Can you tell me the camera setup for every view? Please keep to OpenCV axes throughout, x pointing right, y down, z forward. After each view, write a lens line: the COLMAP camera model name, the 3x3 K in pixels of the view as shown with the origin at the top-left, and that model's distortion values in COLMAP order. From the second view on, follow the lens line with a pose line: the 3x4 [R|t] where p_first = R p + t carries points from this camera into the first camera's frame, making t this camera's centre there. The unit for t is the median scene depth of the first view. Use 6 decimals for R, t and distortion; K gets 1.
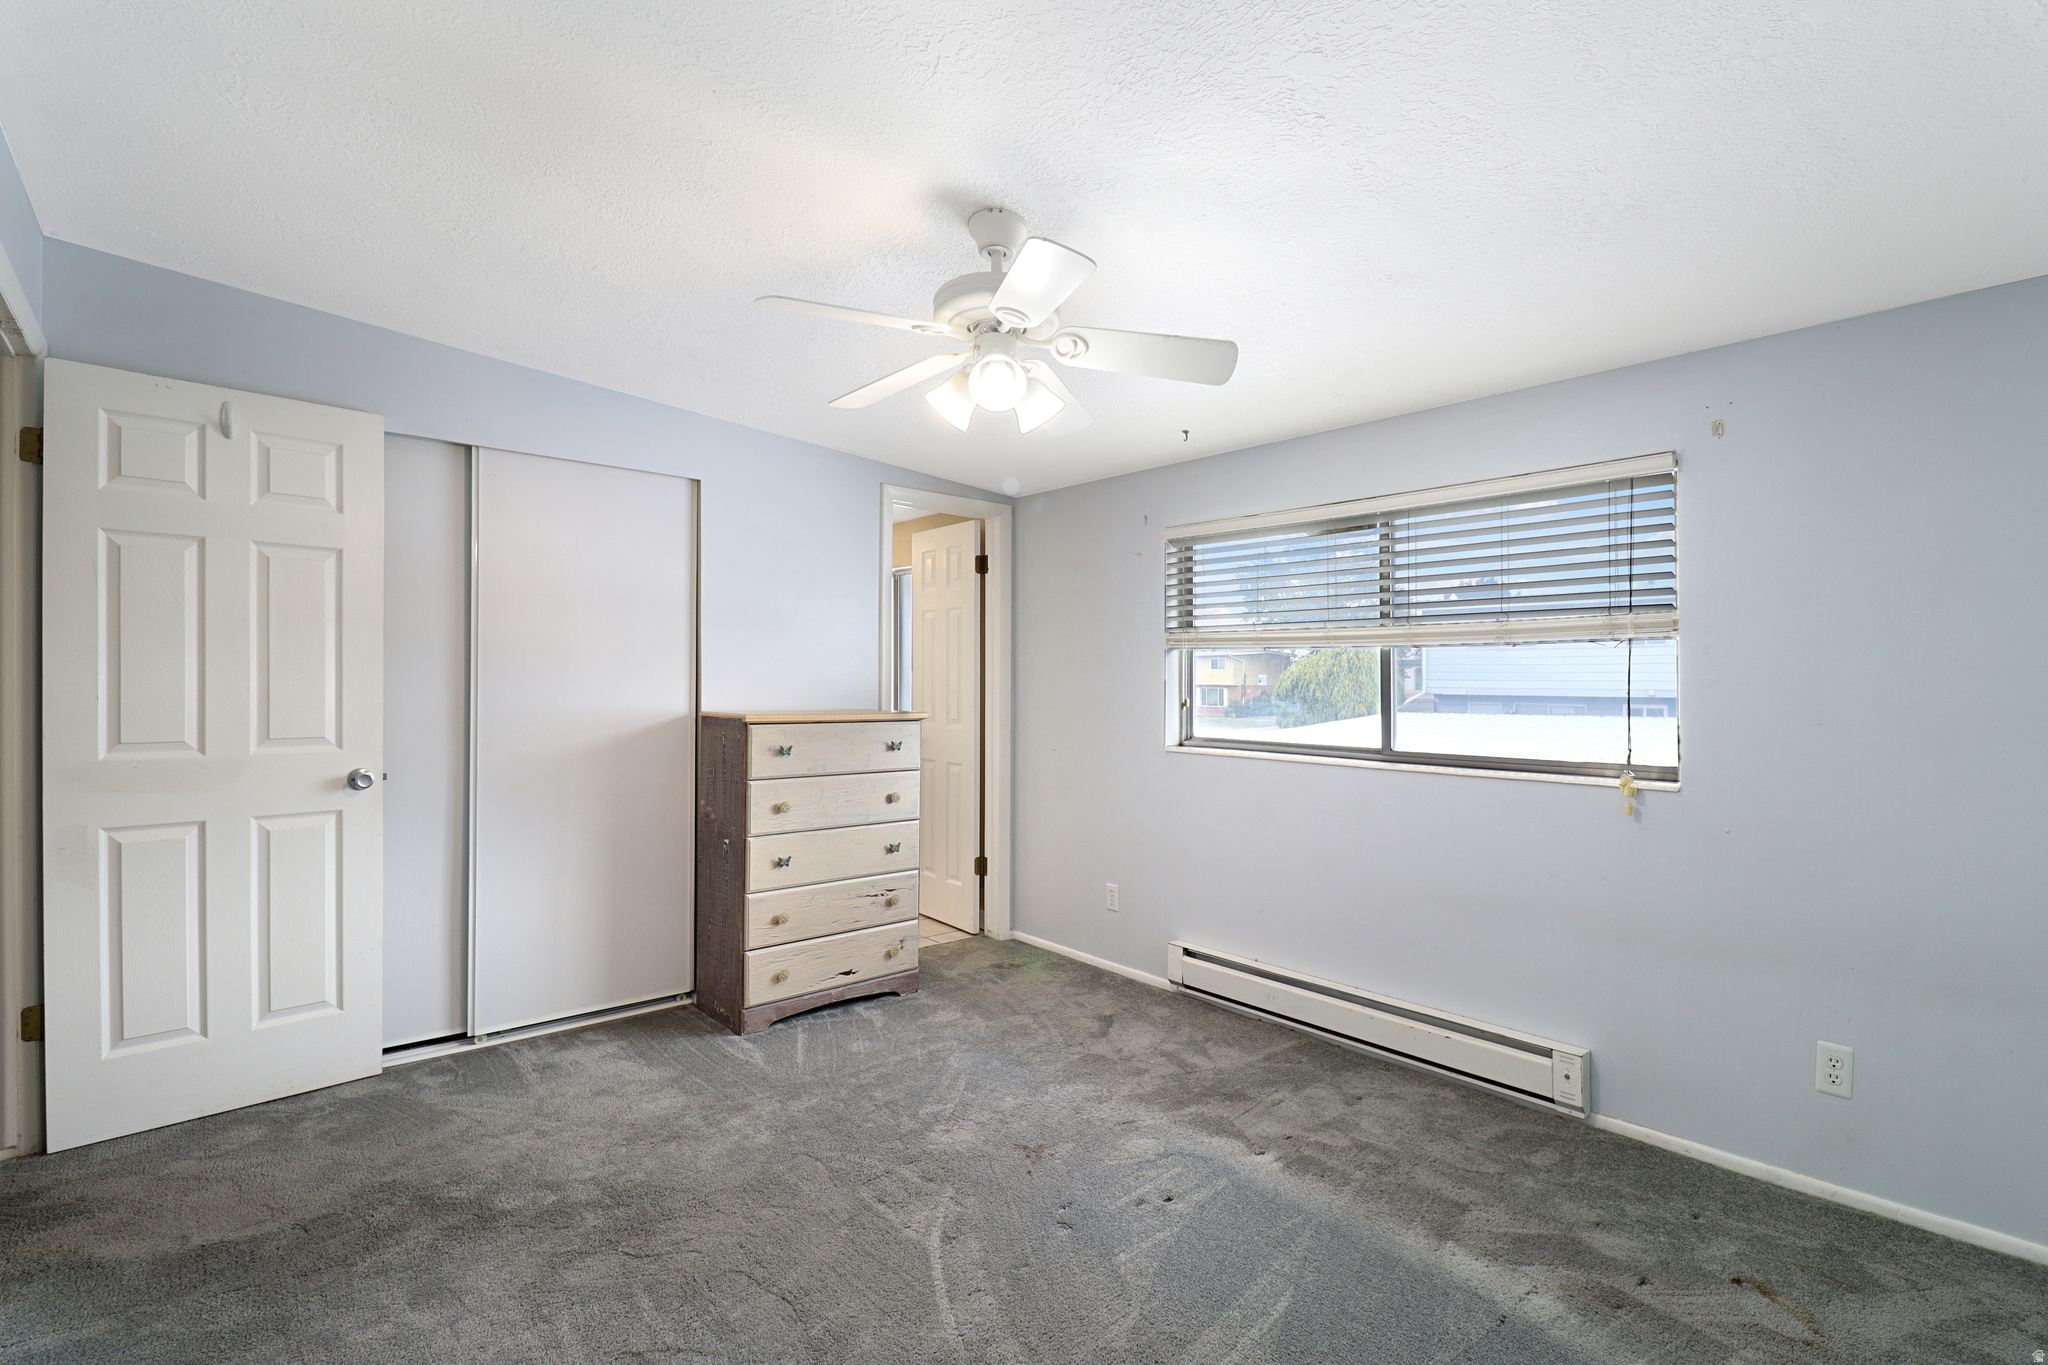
lens RADIAL K [[958.3, 0, 1032.9], [0, 958.3, 672.2], [0, 0, 1]] dist [0.000969, -0.013990]
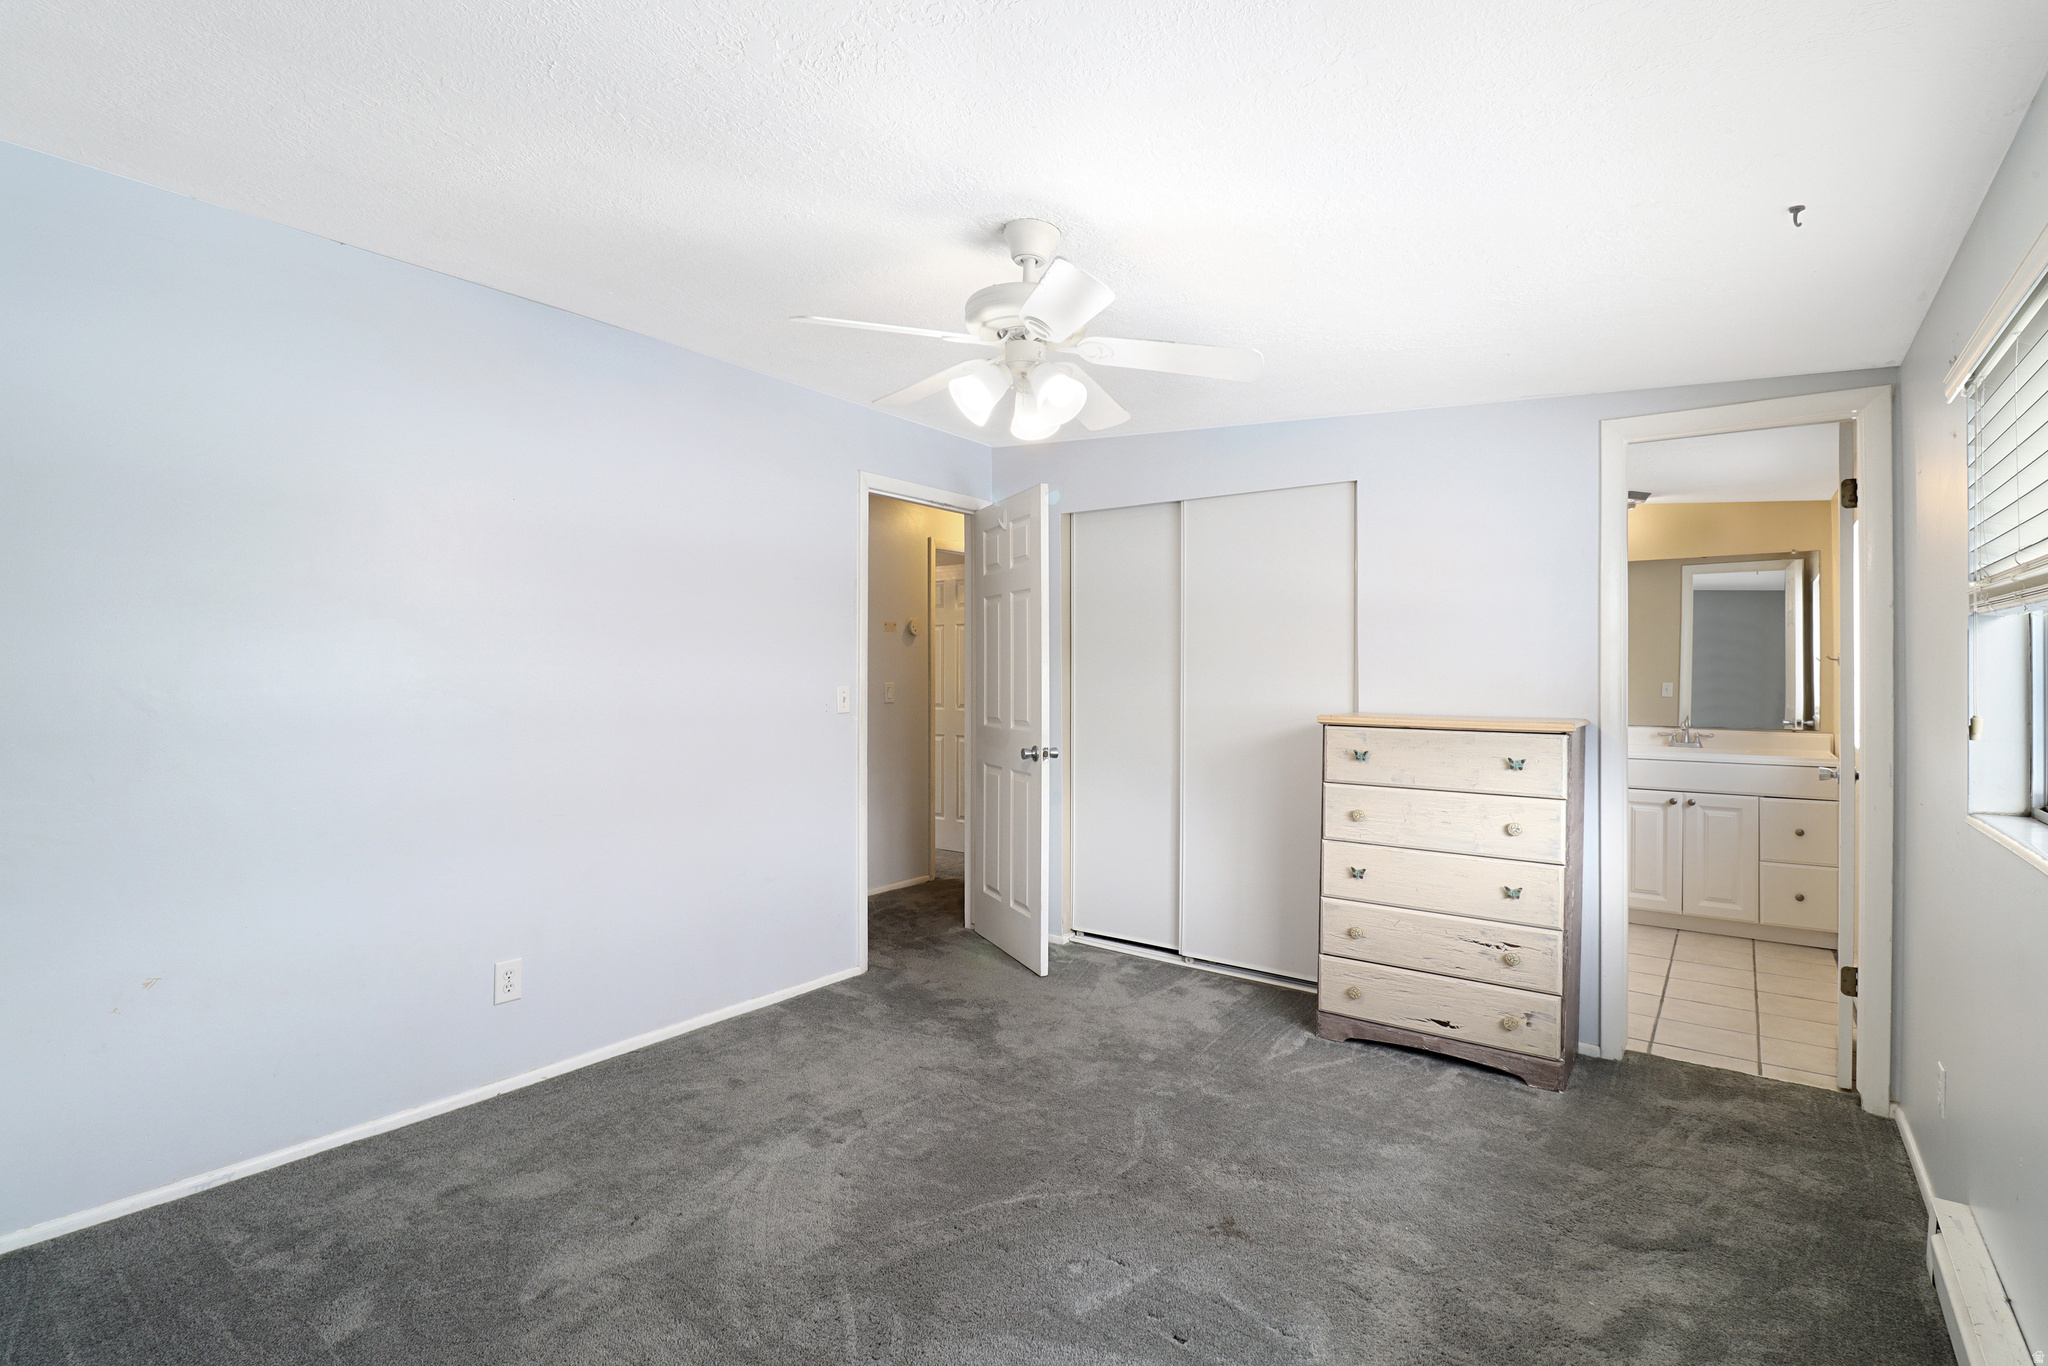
lens RADIAL K [[958.3, 0, 1032.9], [0, 958.3, 672.7], [0, 0, 1]] dist [0.000969, -0.013990]
pose [[0.213553, -0.010519, -0.976875, 0.612594], [0.001341, 0.999944, -0.010474, 0.010000], [0.976931, 0.000927, 0.213555, 0.496884]]
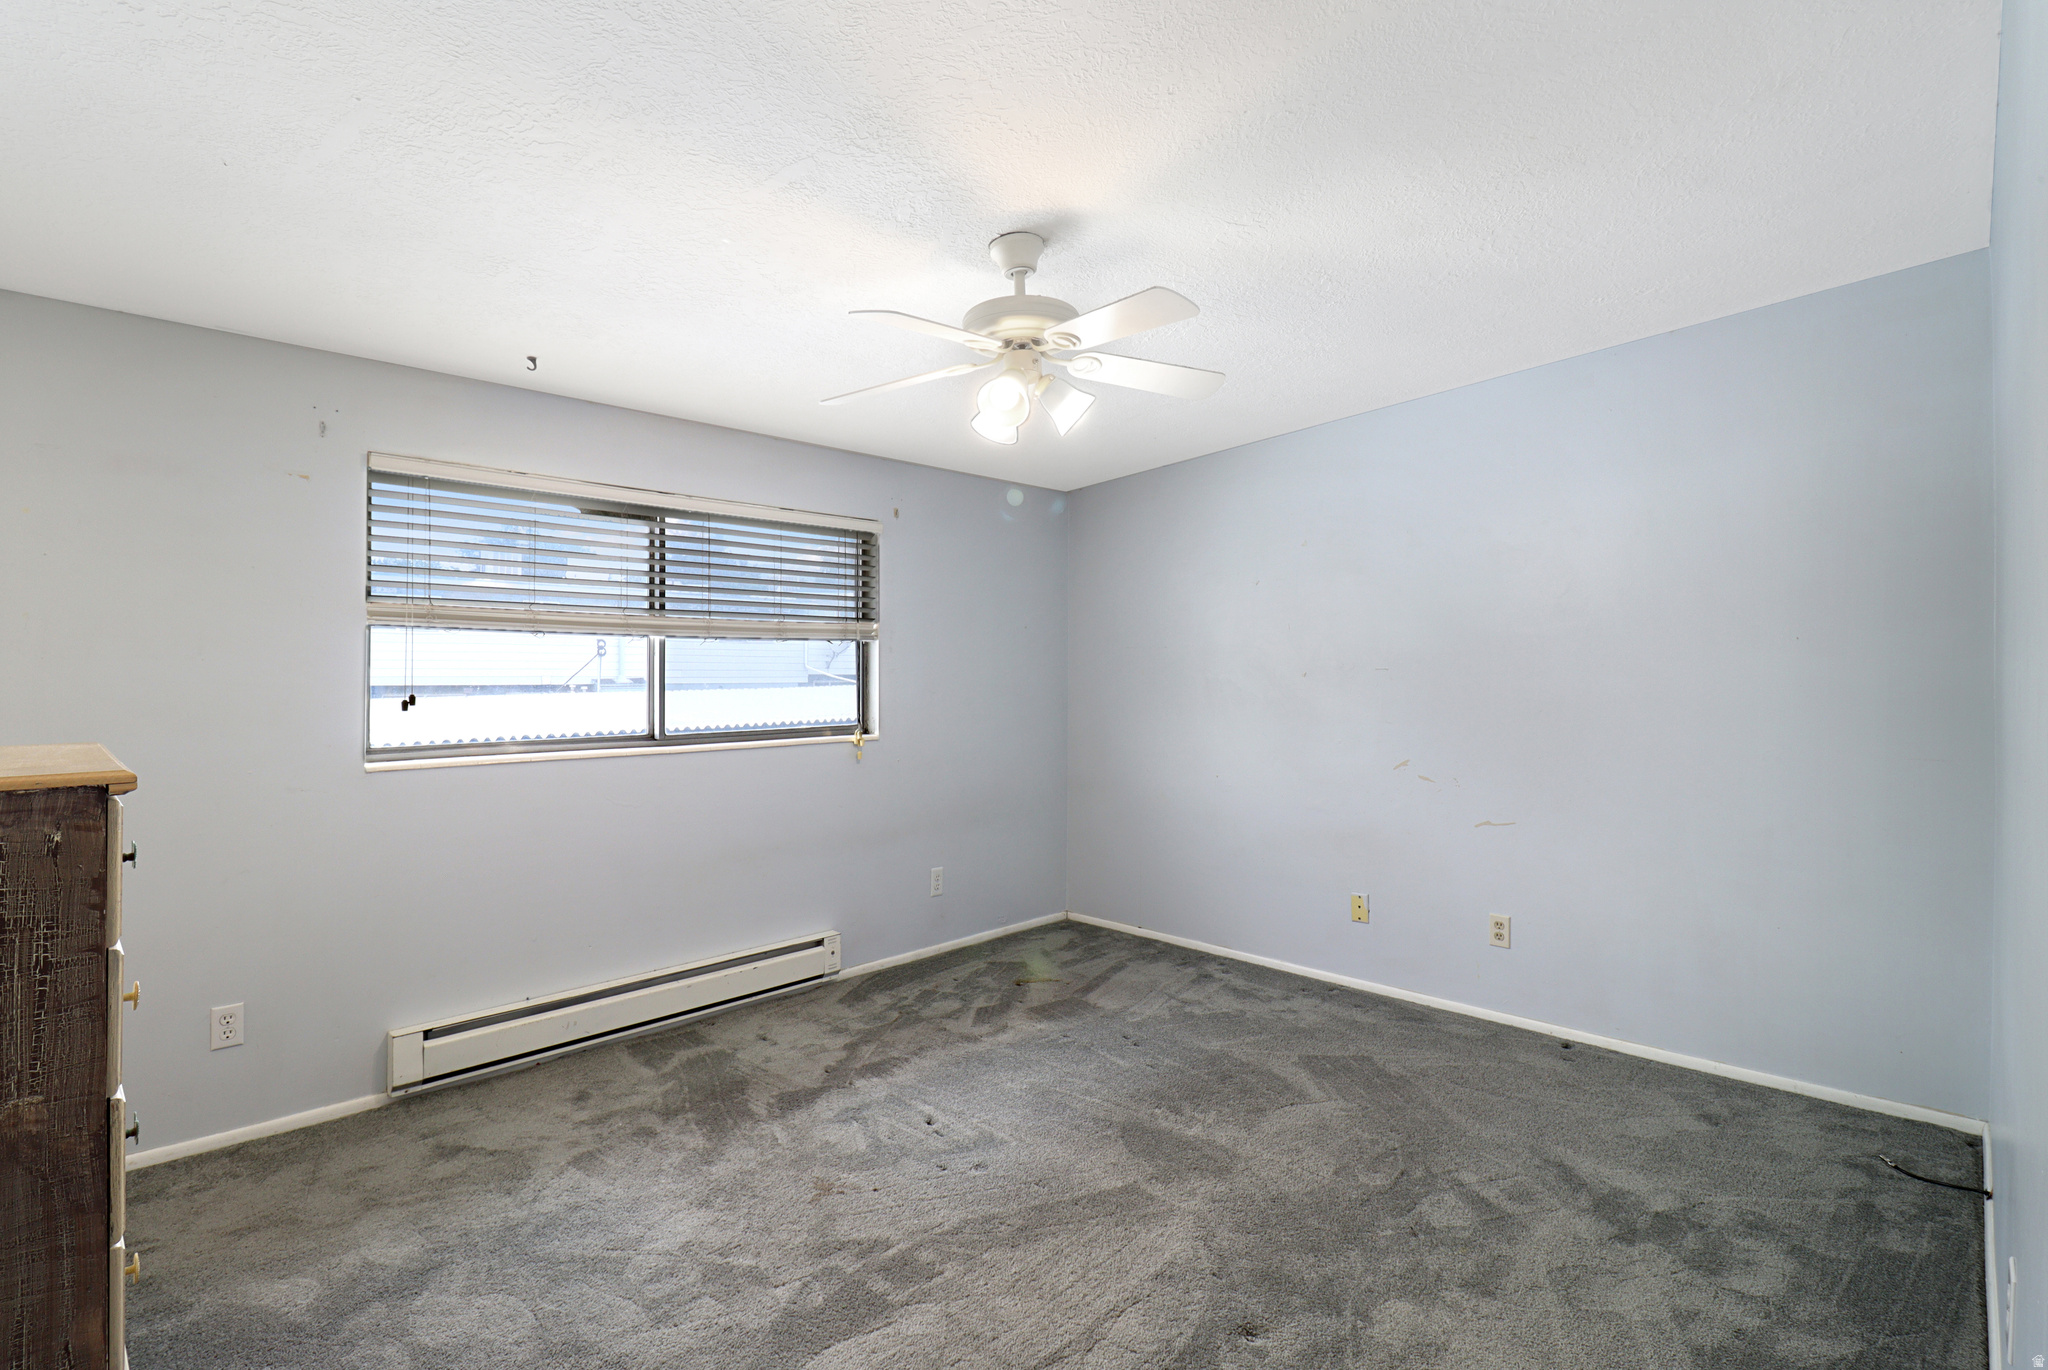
lens RADIAL K [[958.3, 0, 1032.9], [0, 958.3, 674.7], [0, 0, 1]] dist [0.000969, -0.013990]
pose [[-0.080002, -0.010105, 0.996743, -0.699753], [-0.007287, 0.999928, 0.009553, 0.001512], [-0.996768, -0.006499, -0.080070, 0.673460]]
